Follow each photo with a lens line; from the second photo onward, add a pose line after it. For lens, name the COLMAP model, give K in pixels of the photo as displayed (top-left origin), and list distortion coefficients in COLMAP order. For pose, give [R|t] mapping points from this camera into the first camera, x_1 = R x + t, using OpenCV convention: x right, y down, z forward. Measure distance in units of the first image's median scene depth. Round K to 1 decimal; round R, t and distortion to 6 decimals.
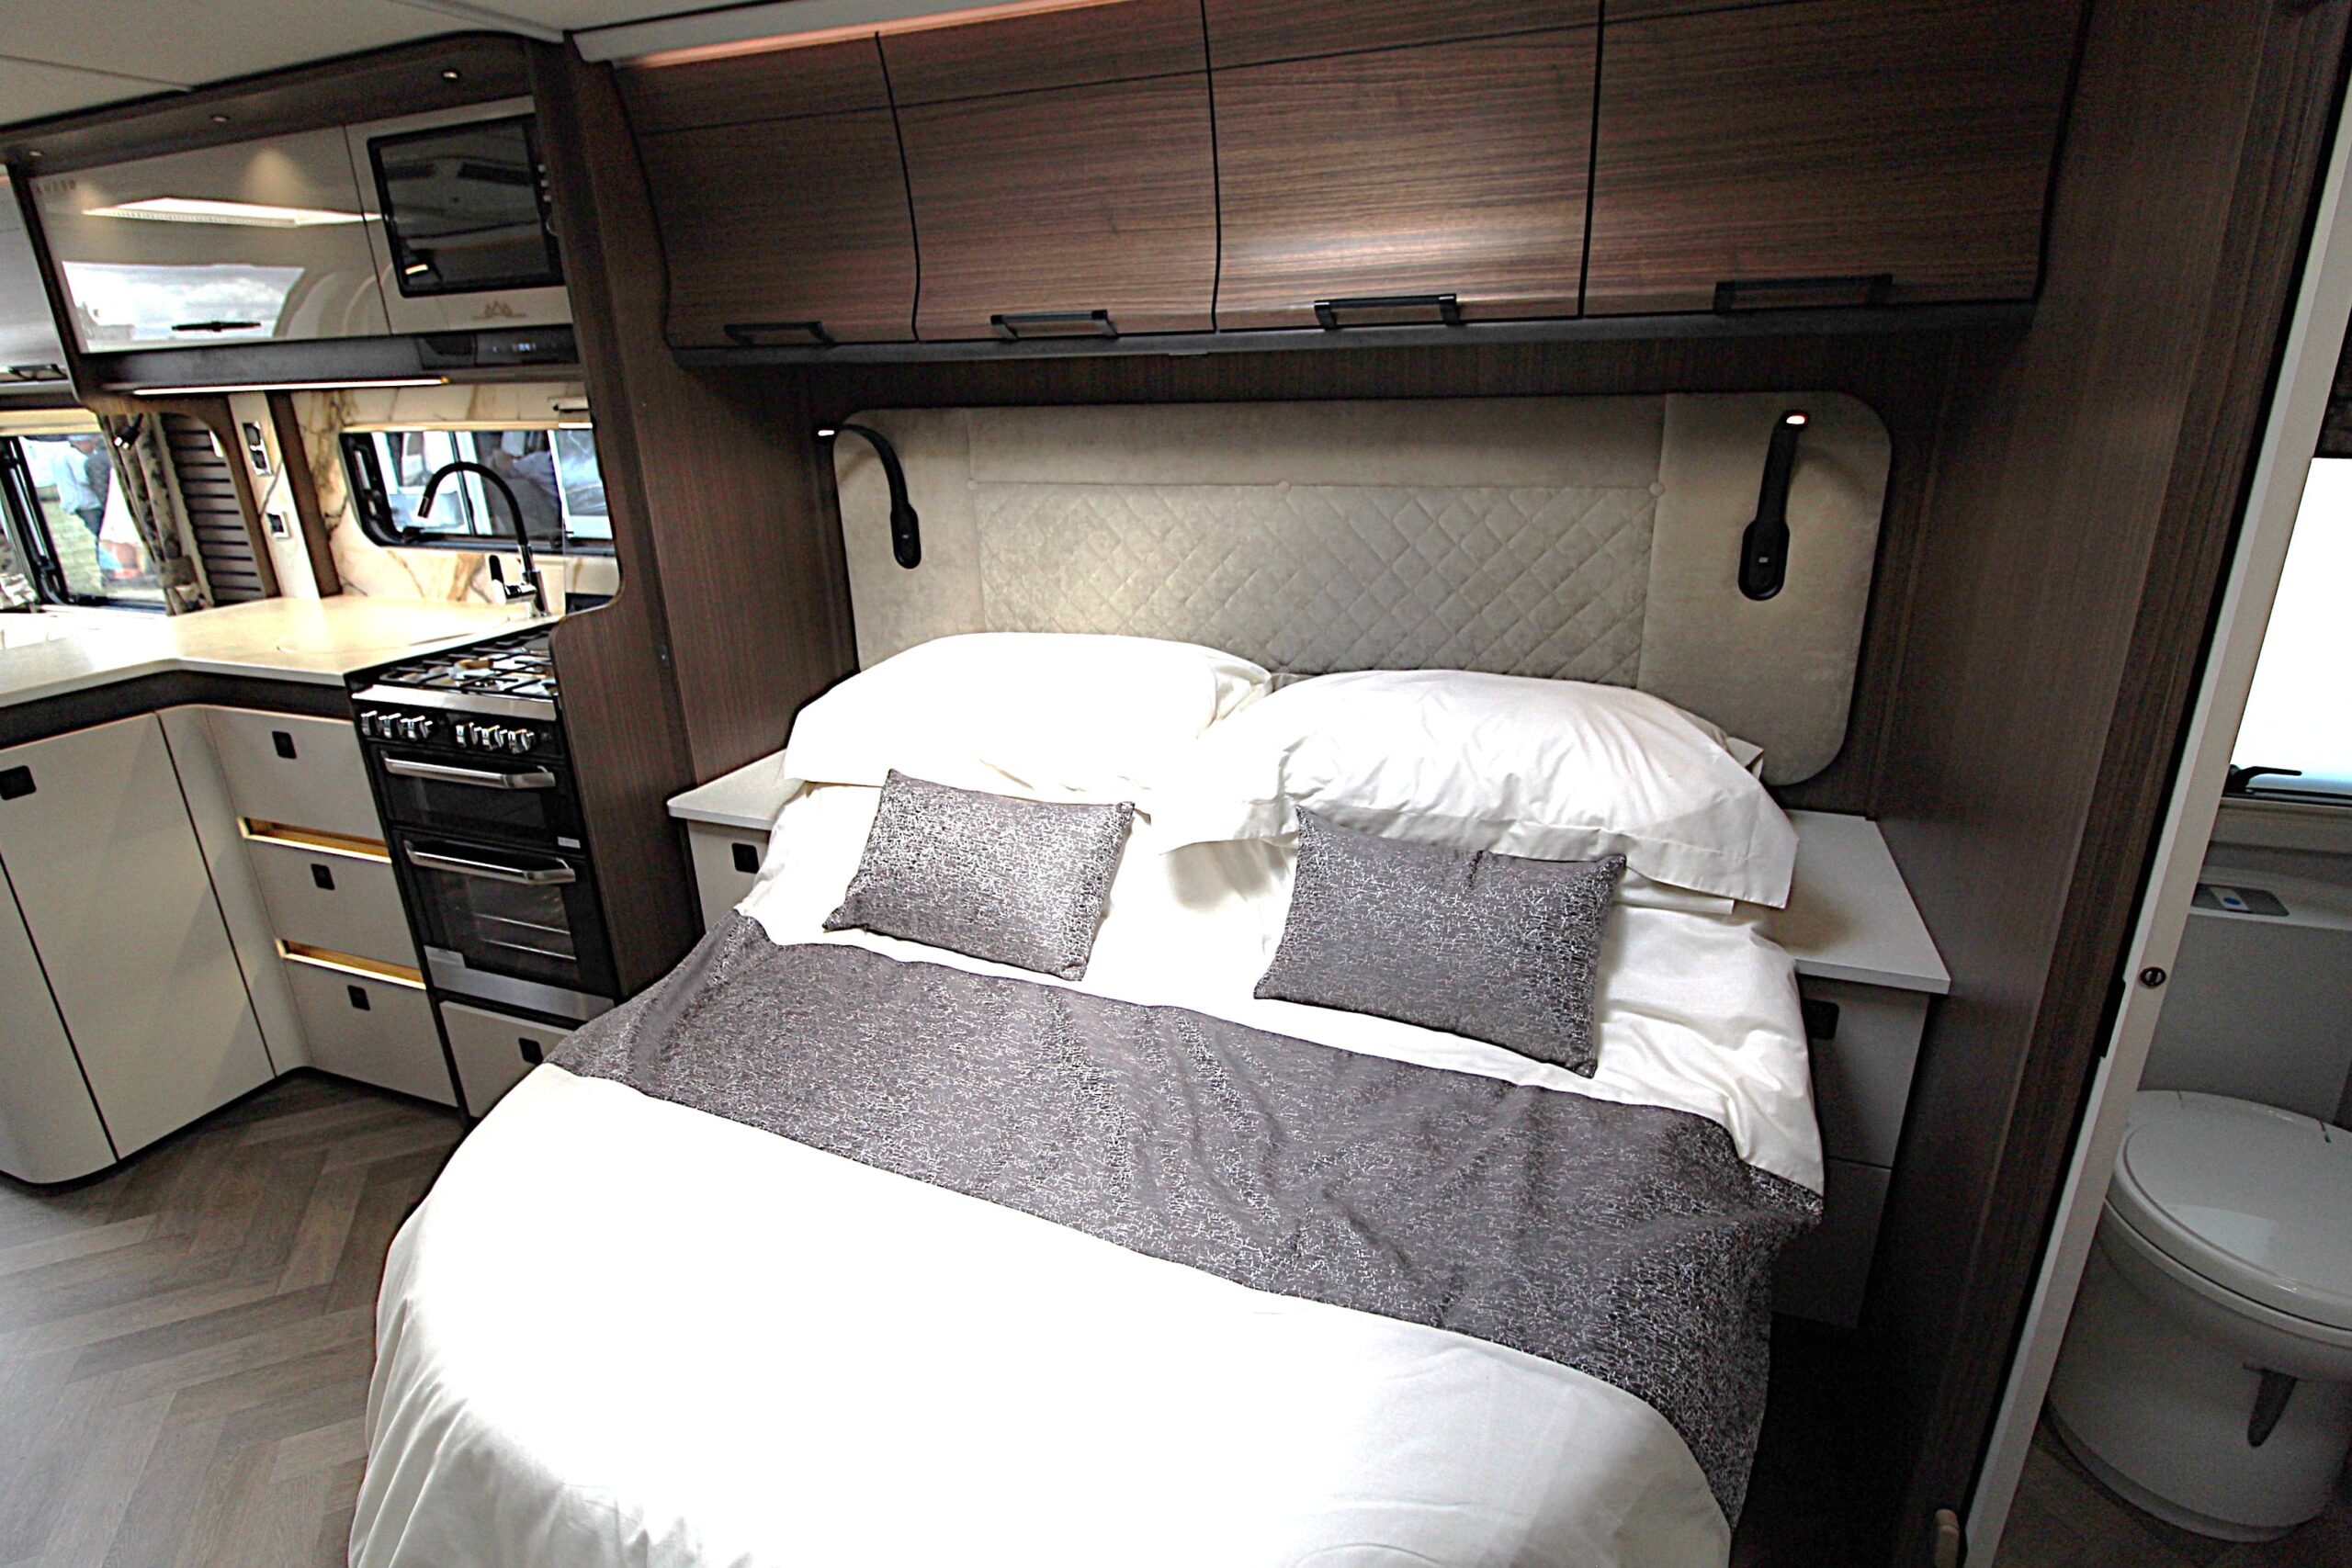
lens RADIAL K [[1154.9, 0, 1190.3], [0, 1154.9, 770.8], [0, 0, 1]] dist [0.001422, -0.016013]
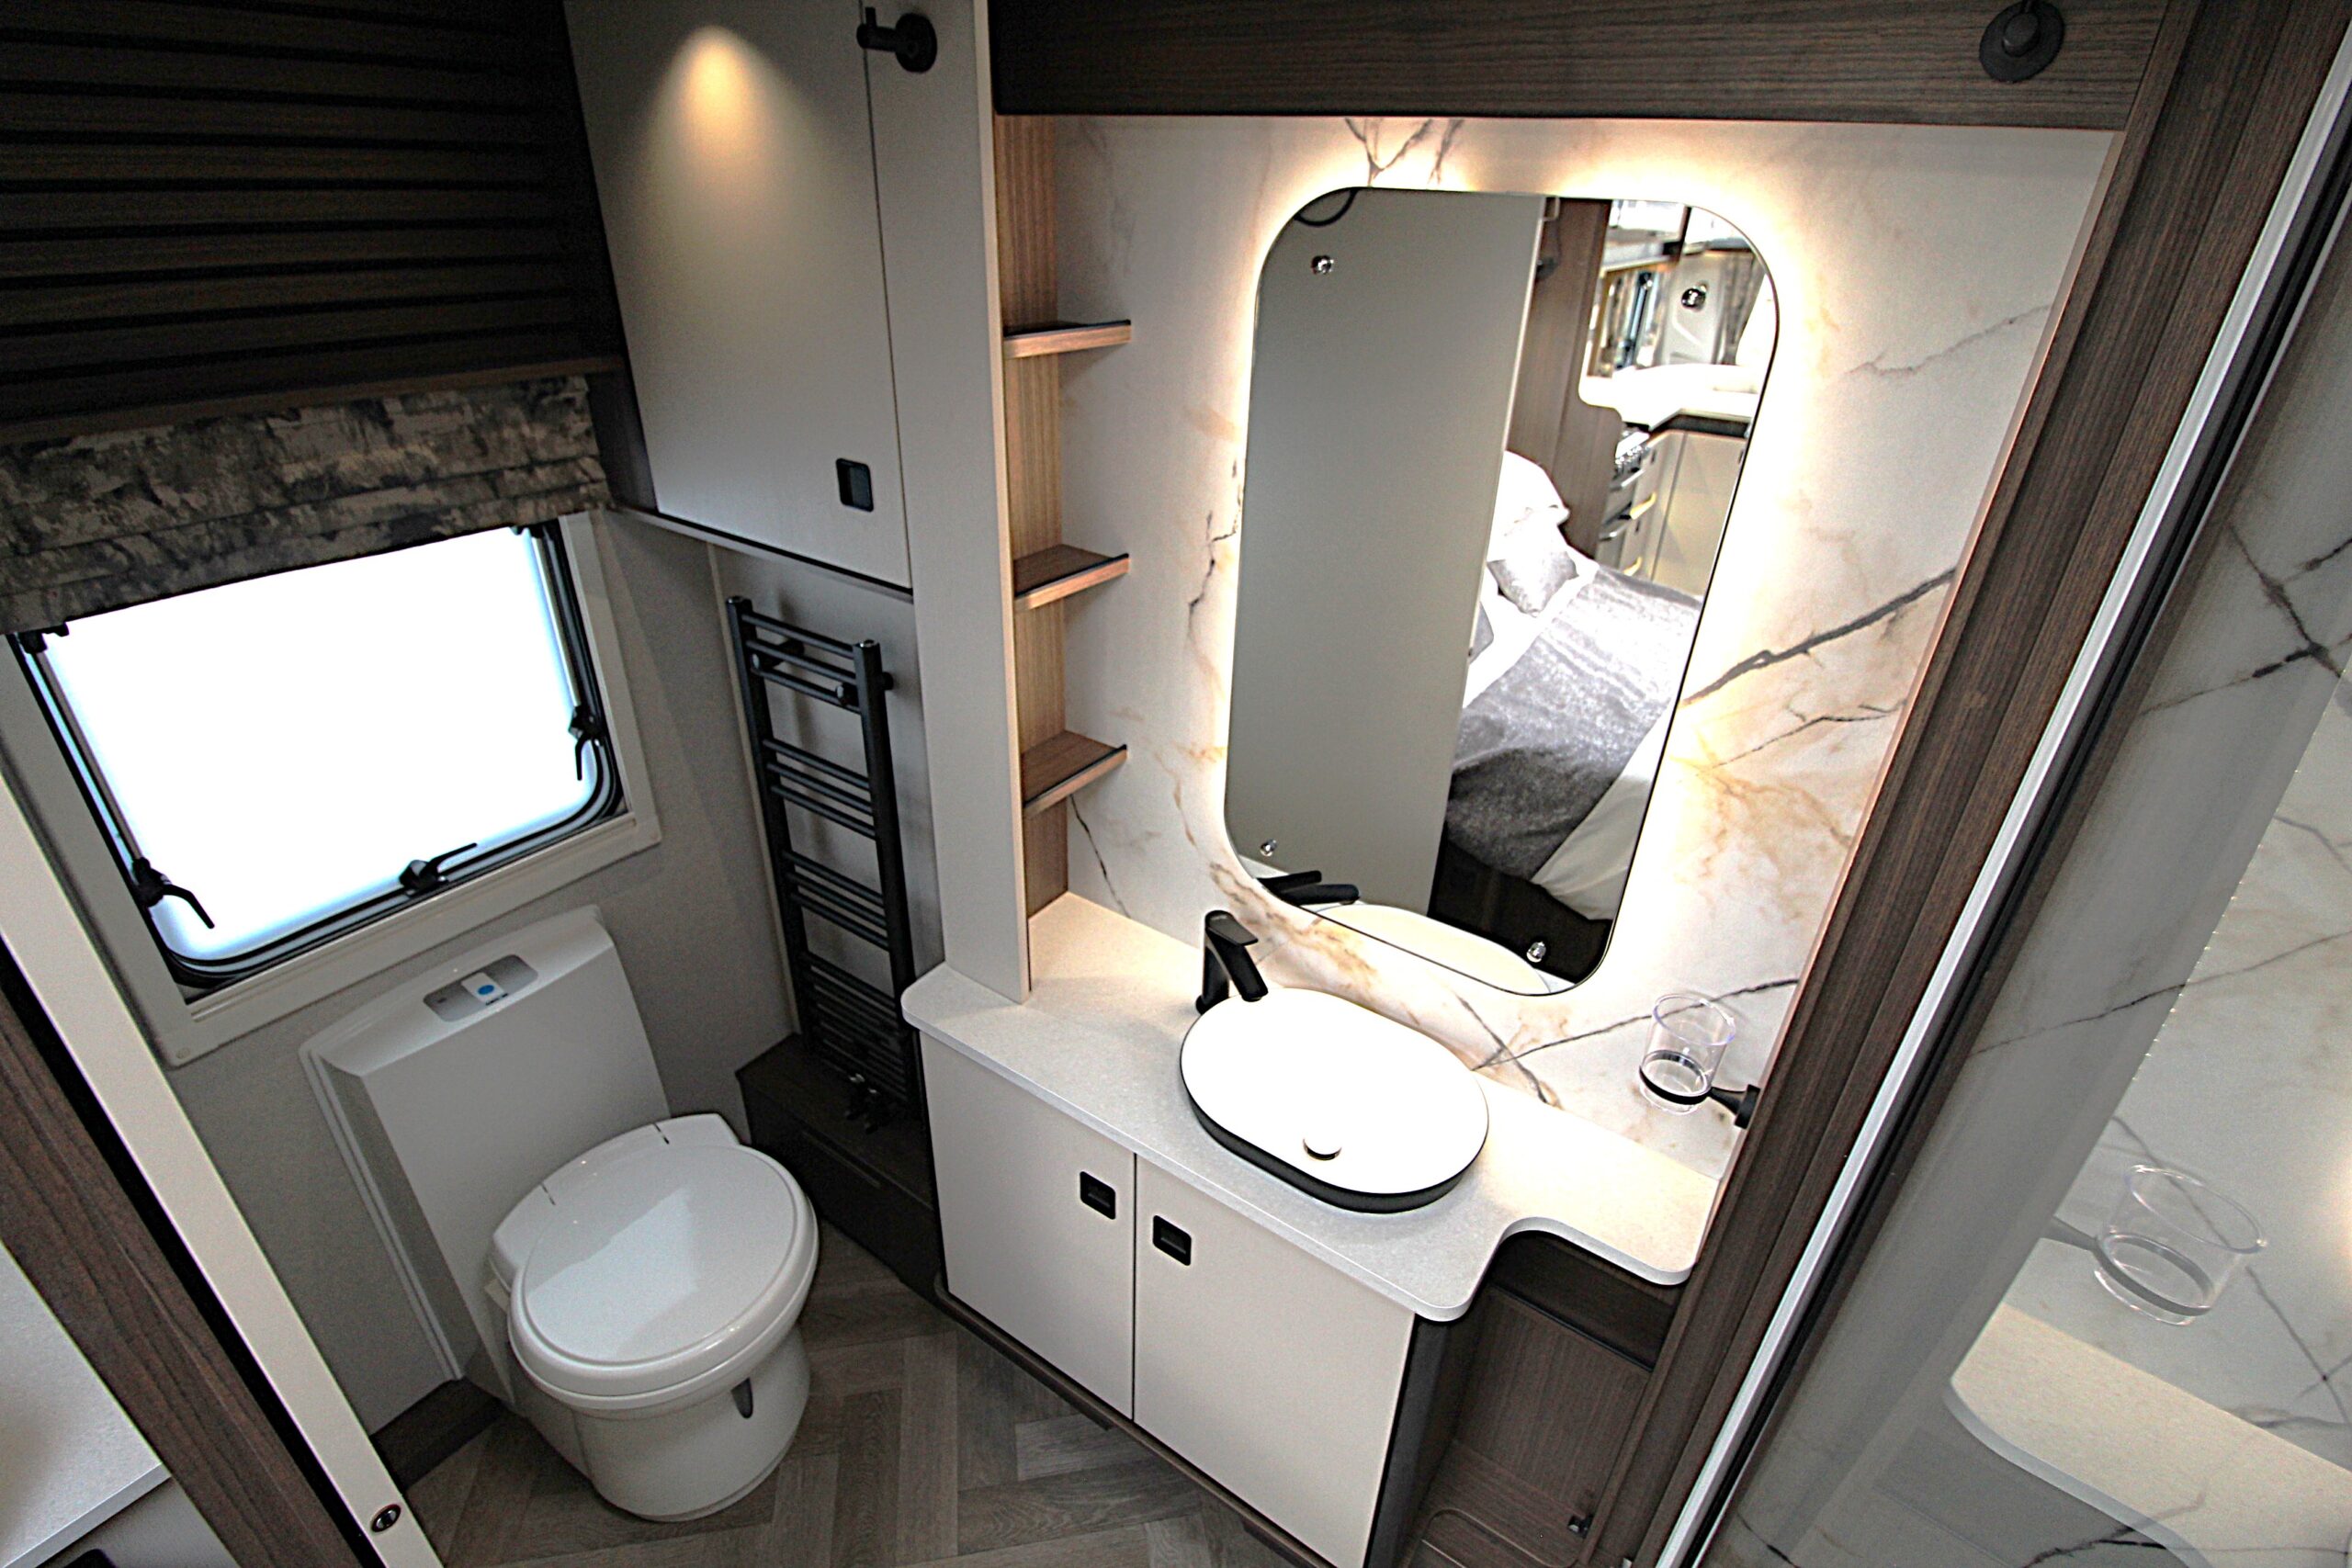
lens RADIAL K [[1089.4, 0, 1189.4], [0, 1089.4, 771.7], [0, 0, 1]] dist [-0.000799, -0.013090]
pose [[0.233466, -0.436854, 0.868707, 0.320189], [0.283489, 0.885164, 0.368942, -0.214557], [-0.930122, 0.160134, 0.330500, 0.106312]]
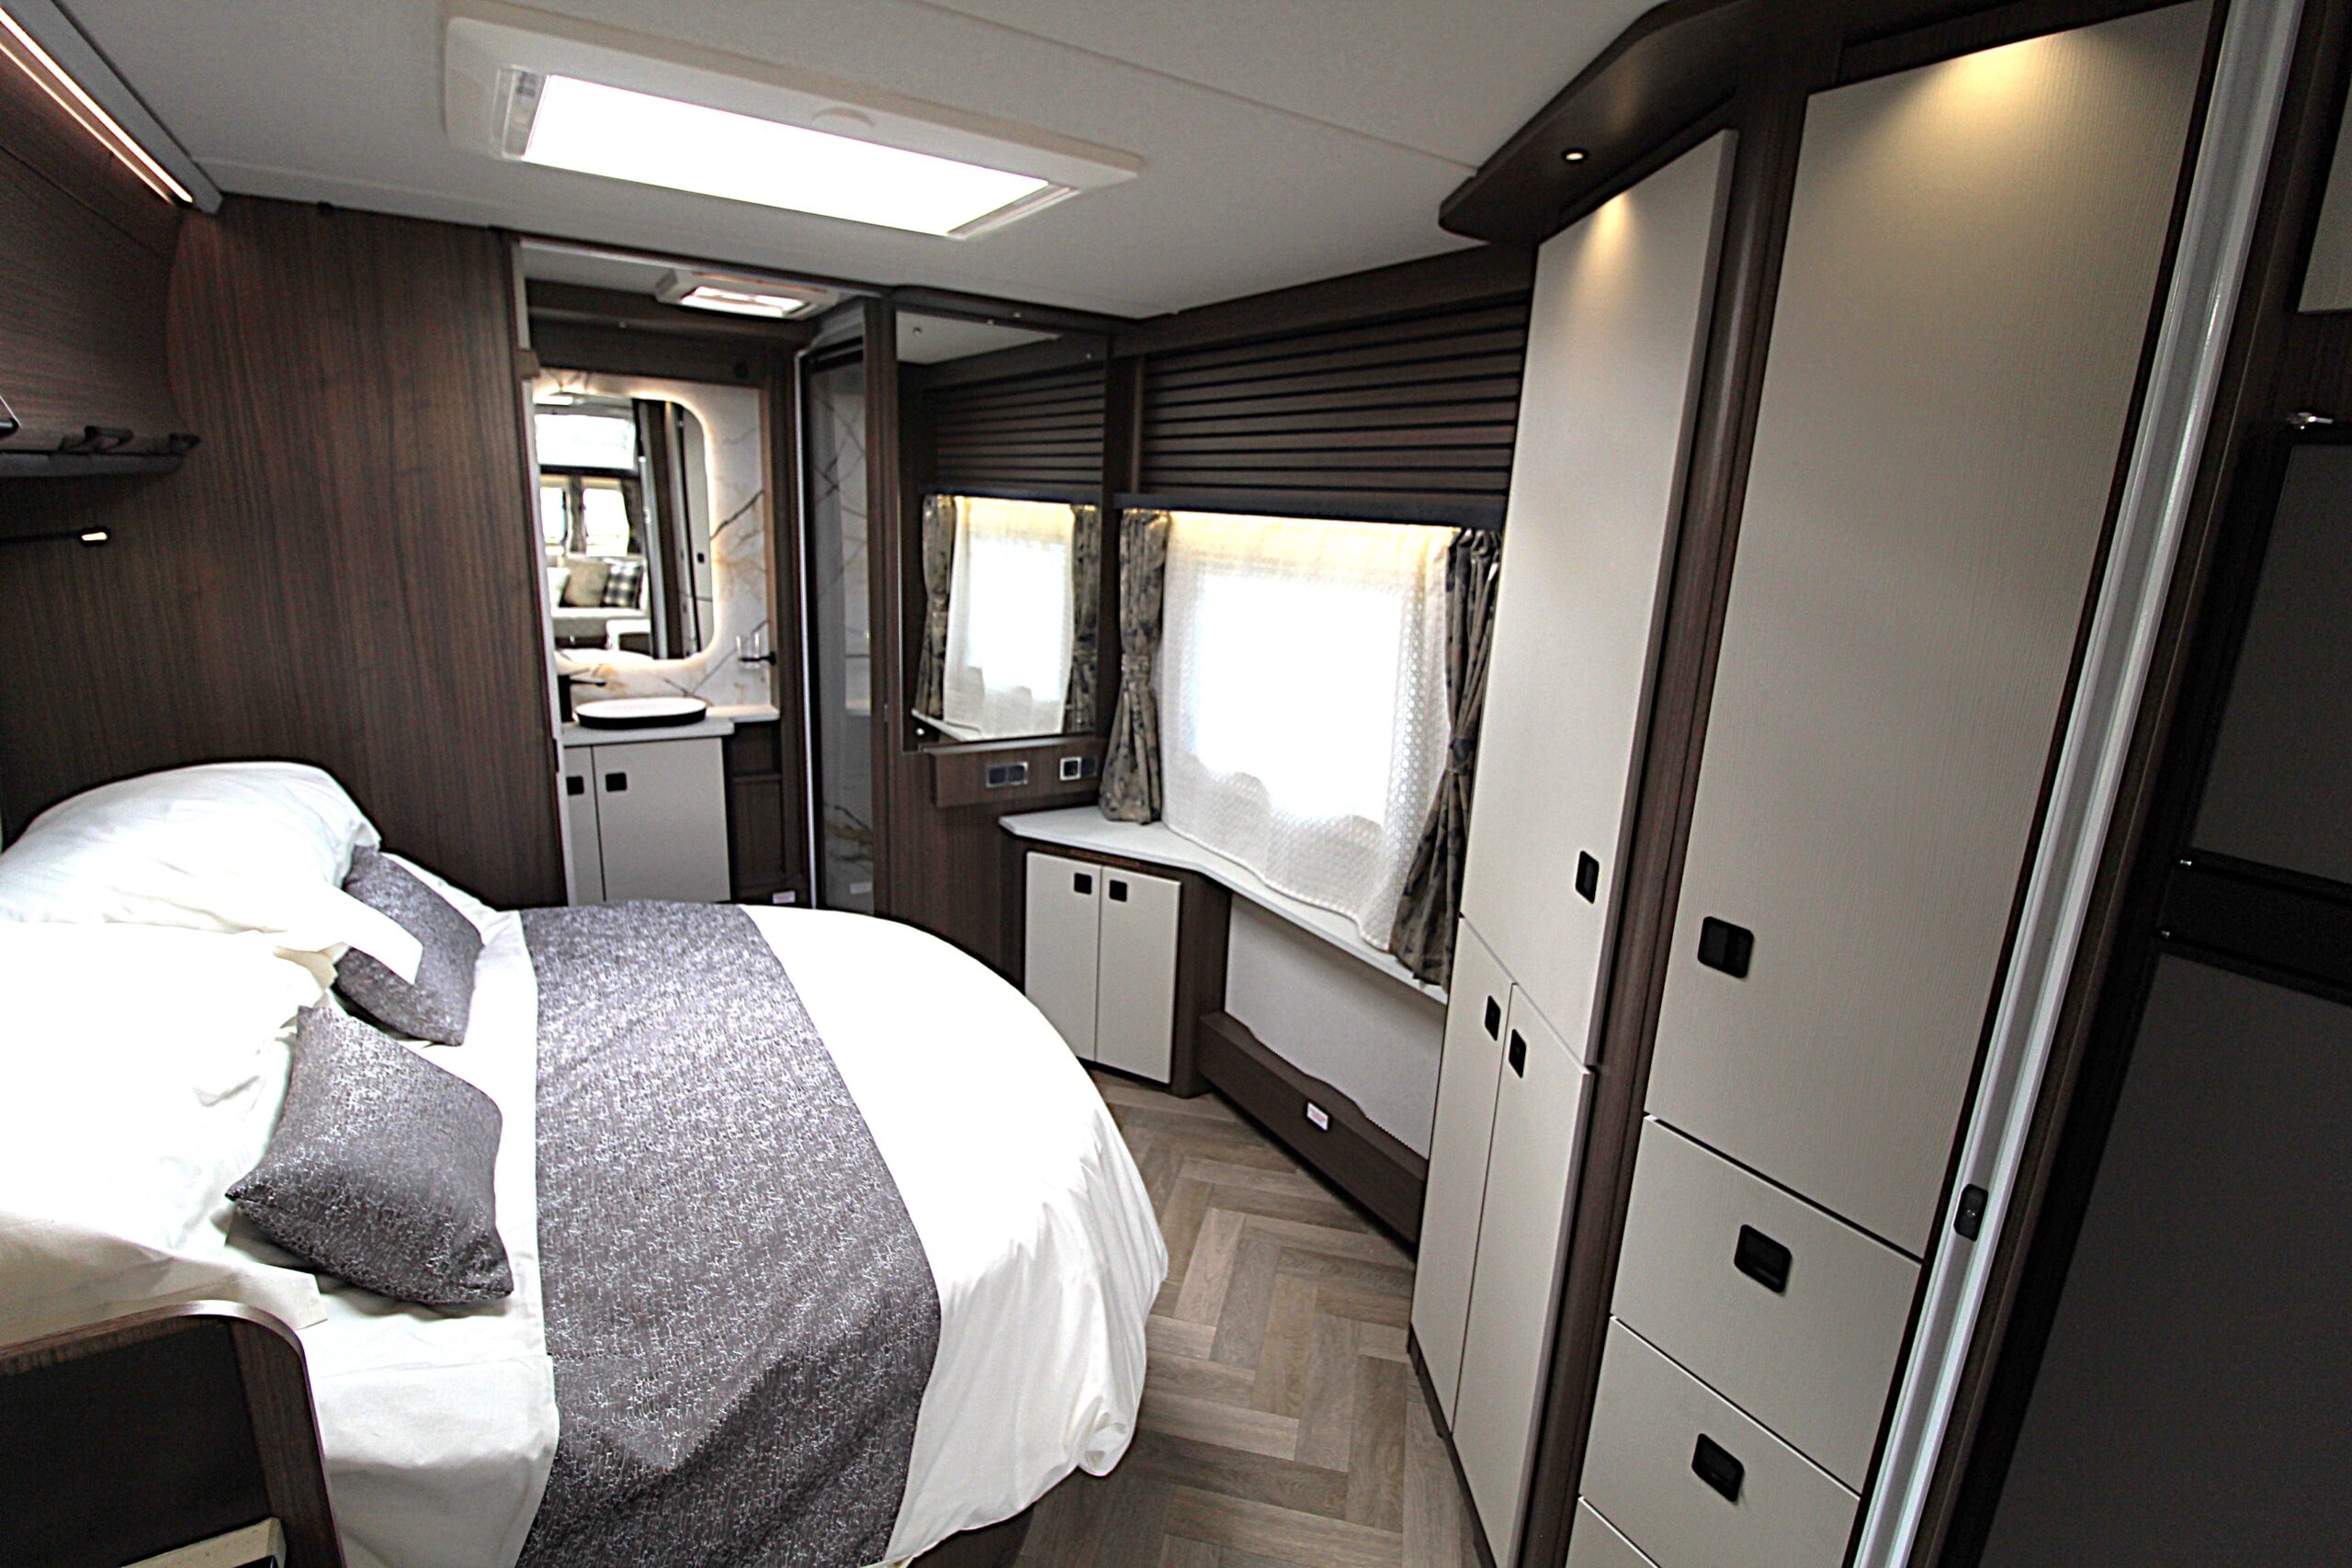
lens RADIAL K [[1089.4, 0, 1189.4], [0, 1089.4, 771.7], [0, 0, 1]] dist [-0.000799, -0.013090]
pose [[-0.805981, -0.156621, 0.570846, -0.985810], [0.167070, 0.864965, 0.473205, -0.381159], [-0.567876, 0.476765, -0.670979, 1.076217]]
